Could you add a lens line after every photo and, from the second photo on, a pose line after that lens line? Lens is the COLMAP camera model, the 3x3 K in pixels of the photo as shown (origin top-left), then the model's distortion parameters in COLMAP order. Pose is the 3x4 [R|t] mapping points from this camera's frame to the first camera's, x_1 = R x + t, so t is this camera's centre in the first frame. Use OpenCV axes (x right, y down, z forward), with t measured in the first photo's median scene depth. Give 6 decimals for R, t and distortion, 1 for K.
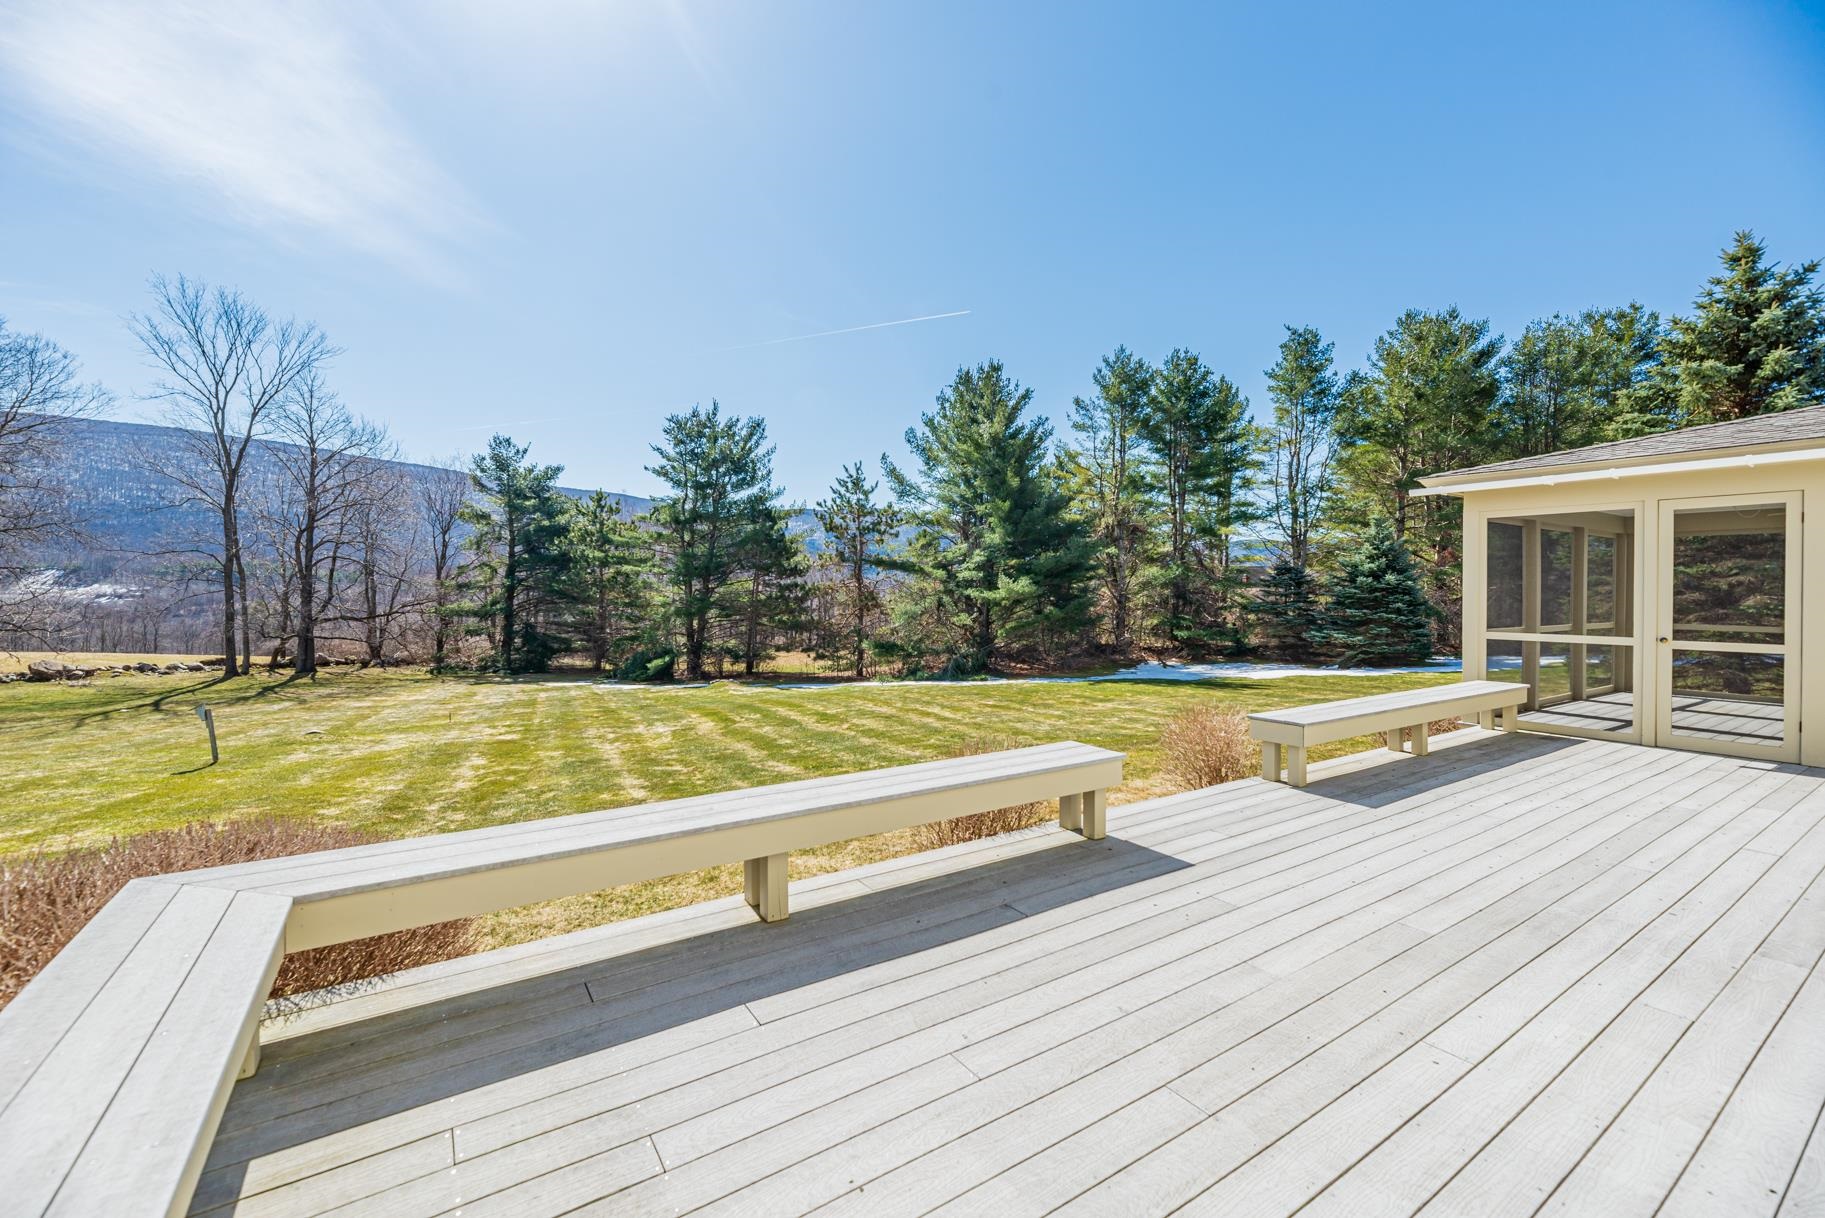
lens RADIAL K [[749.0, 0, 928.3], [0, 749.0, 595.5], [0, 0, 1]] dist [-0.001652, 0.001405]
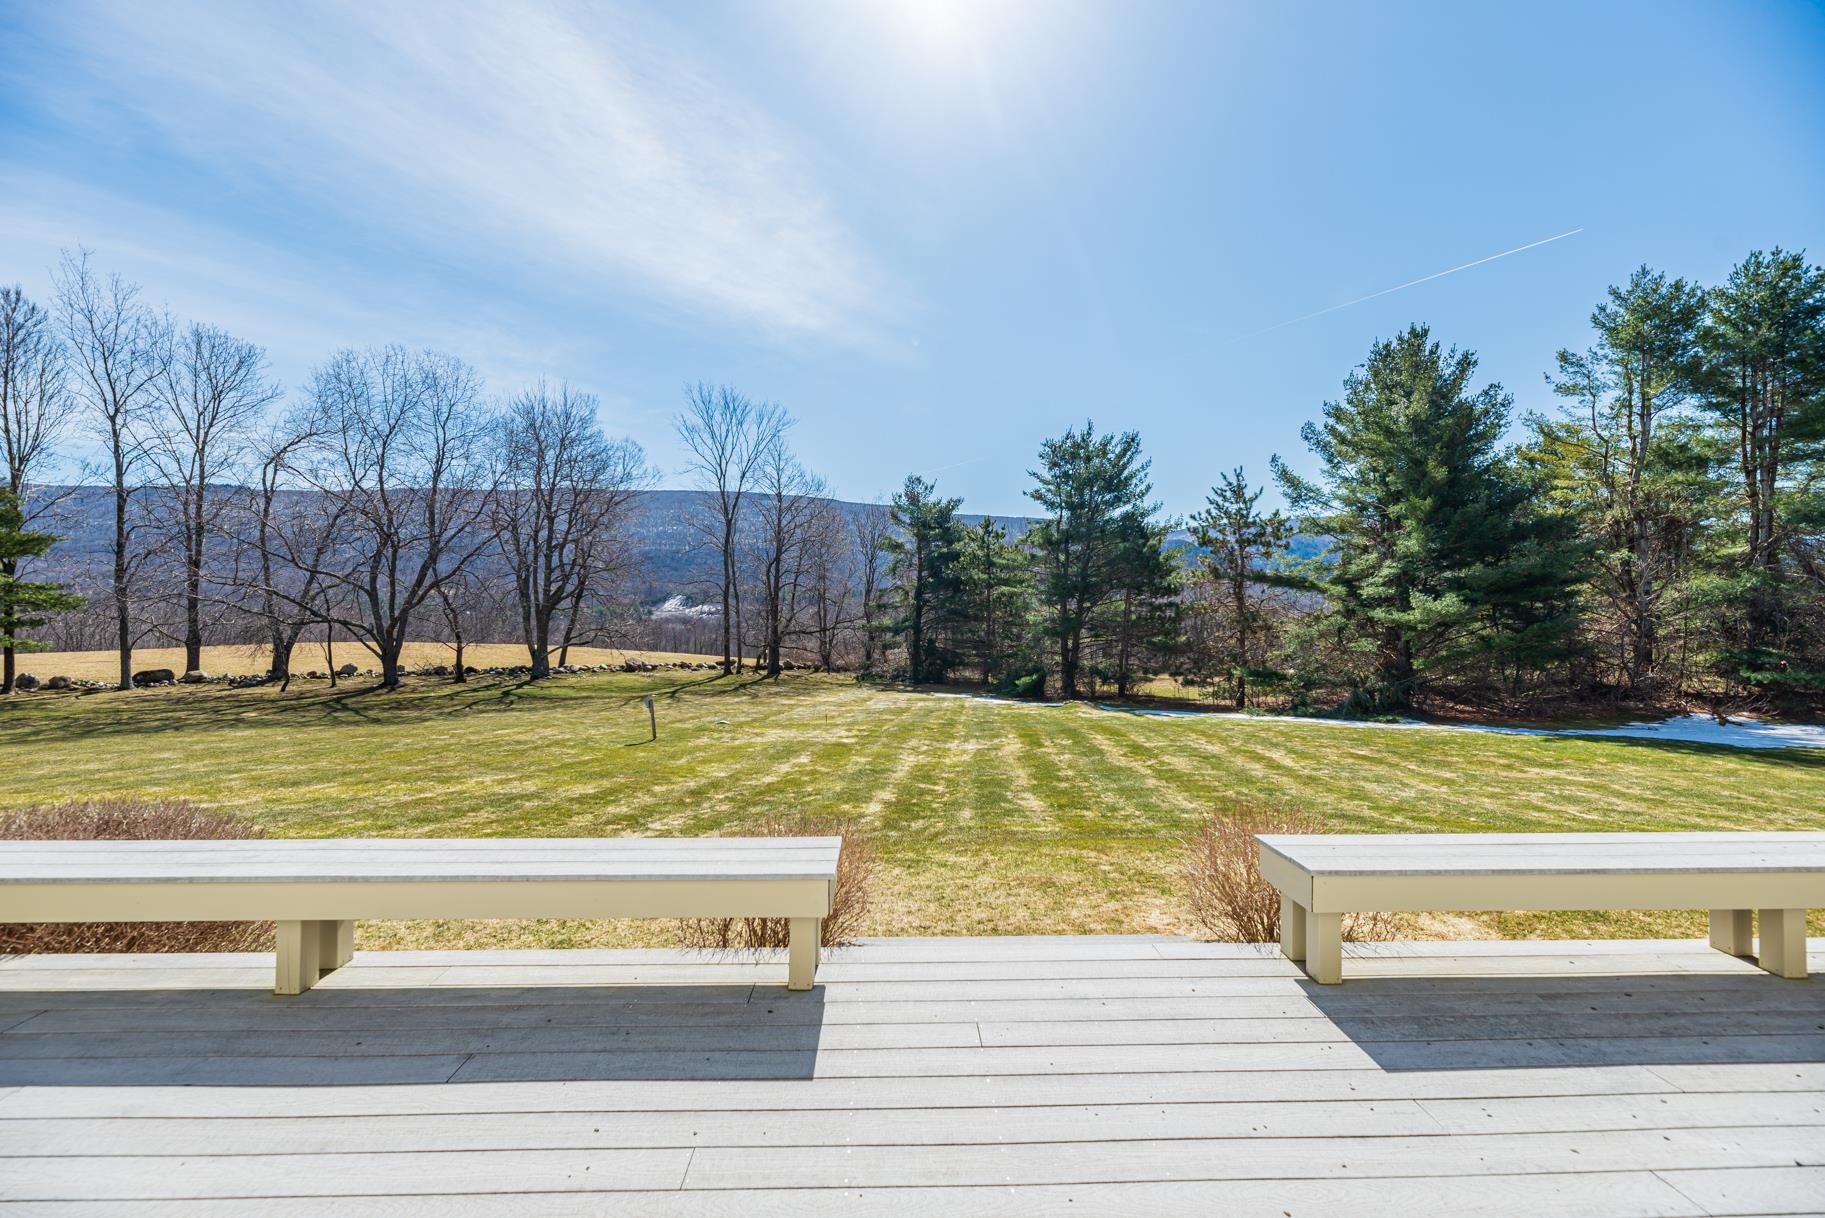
lens RADIAL K [[749.0, 0, 915.3], [0, 749.0, 599.3], [0, 0, 1]] dist [-0.001652, 0.001405]
pose [[0.847436, -0.006846, -0.530853, 0.053760], [-0.003739, 0.999815, -0.018862, -0.001503], [0.530884, 0.017970, 0.847254, 0.037026]]
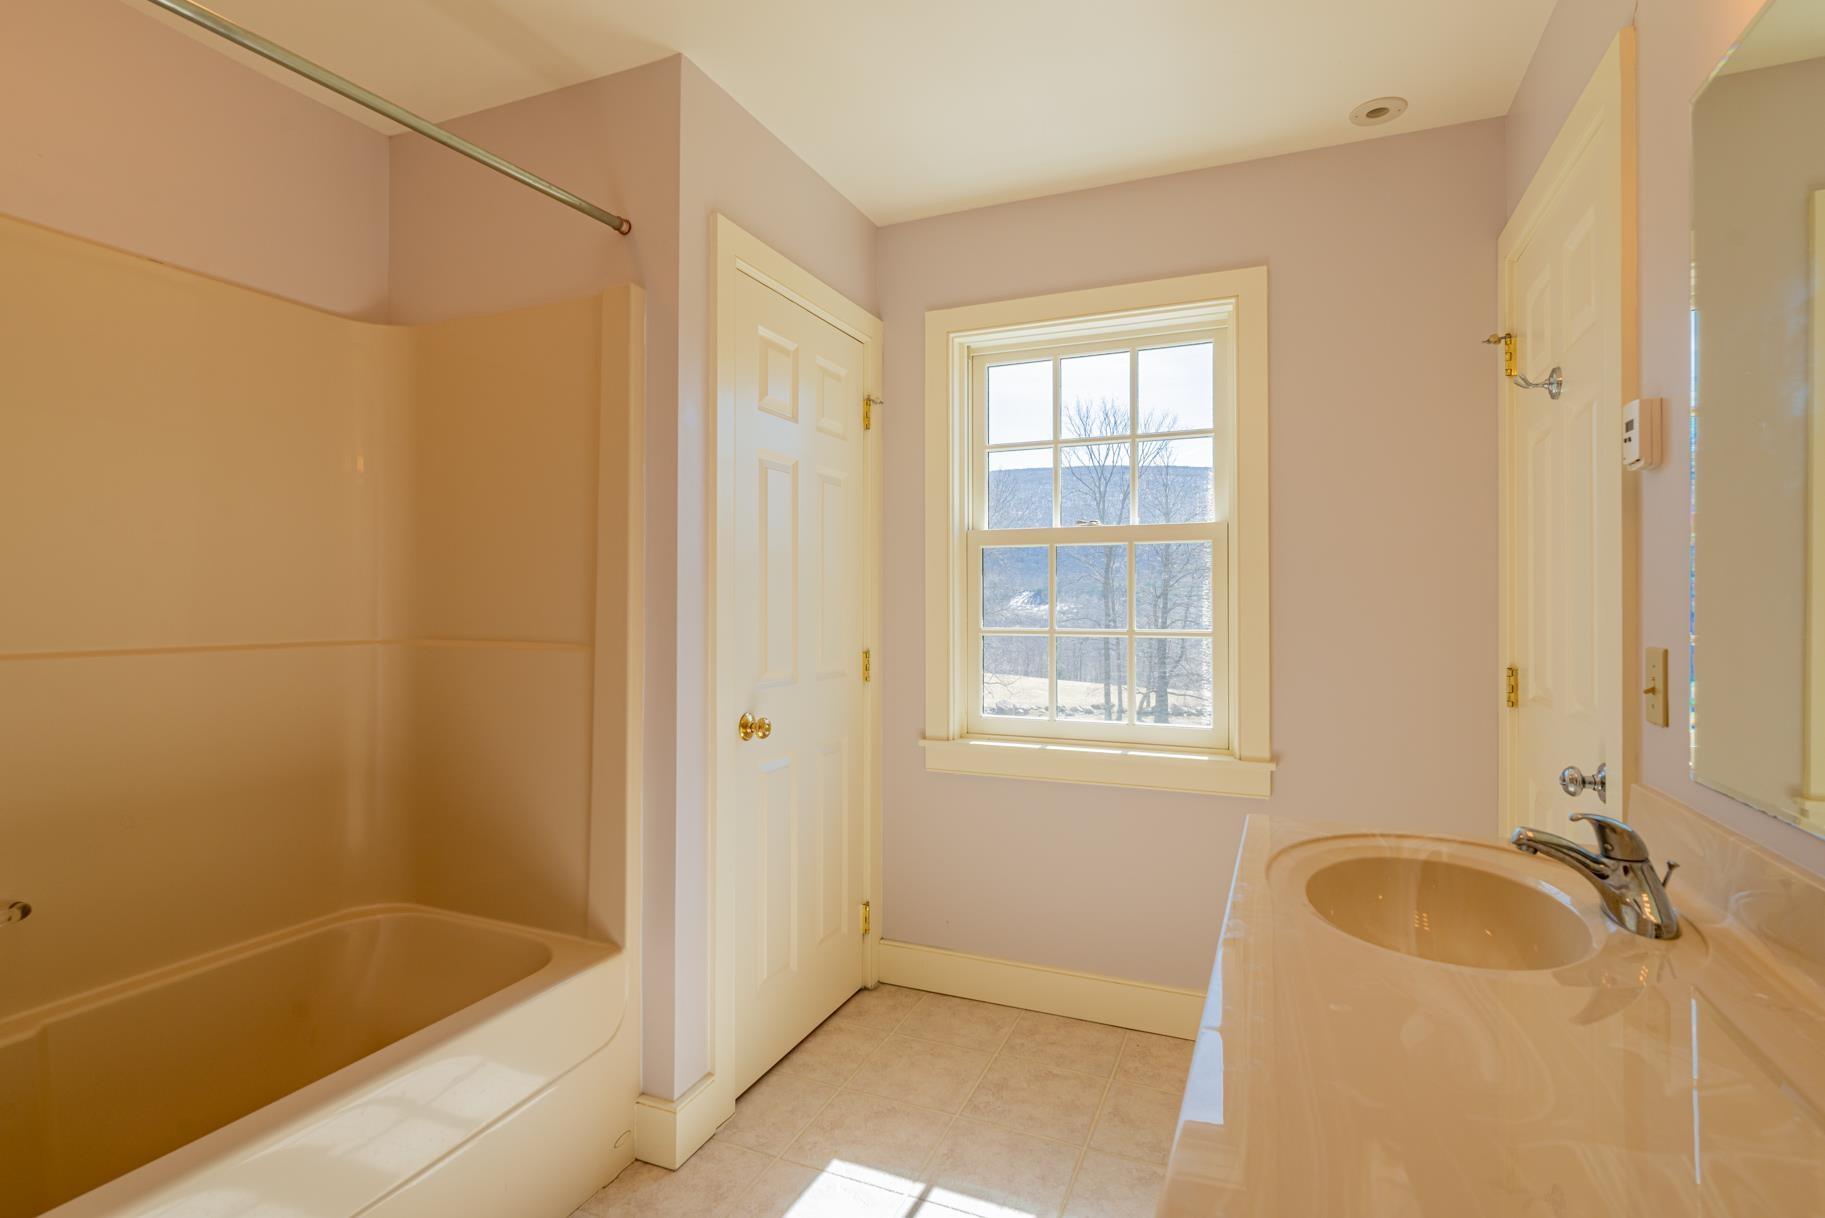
lens RADIAL K [[910.2, 0, 908.9], [0, 910.2, 607.1], [0, 0, 1]] dist [0.002870, 0.000044]
pose [[0.546228, -0.001473, -0.837635, 0.084128], [-0.002728, 0.999990, -0.003537, -0.062094], [0.837632, 0.004217, 0.546219, -0.042993]]
